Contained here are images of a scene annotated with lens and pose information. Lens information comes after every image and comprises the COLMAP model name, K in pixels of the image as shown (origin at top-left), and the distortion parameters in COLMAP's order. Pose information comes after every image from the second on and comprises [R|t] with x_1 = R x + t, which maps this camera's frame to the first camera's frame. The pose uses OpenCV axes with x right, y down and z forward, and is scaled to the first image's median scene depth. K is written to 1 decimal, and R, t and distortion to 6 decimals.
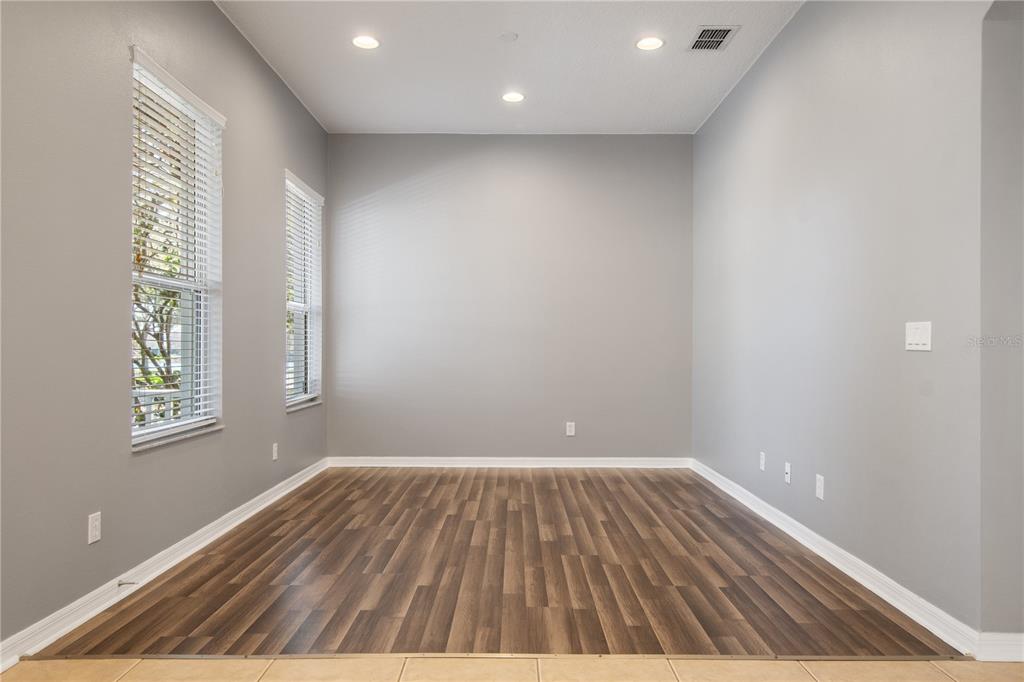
lens RADIAL K [[633.1, 0, 528.8], [0, 633.1, 354.4], [0, 0, 1]] dist [0.006357, -0.000366]
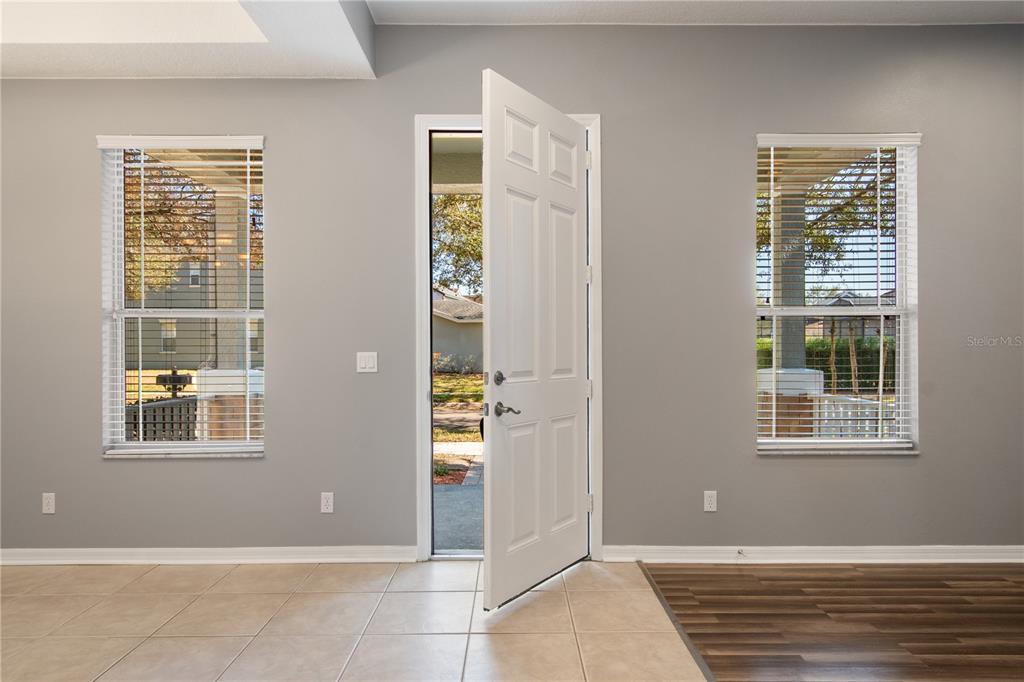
lens RADIAL K [[612.3, 0, 527.4], [0, 612.3, 349.8], [0, 0, 1]] dist [0.011727, -0.003325]
pose [[0.011881, 0.000020, -0.999929, 0.565661], [-0.001590, 0.999999, 0.000001, -0.053103], [0.999928, 0.001590, 0.011881, 0.484104]]
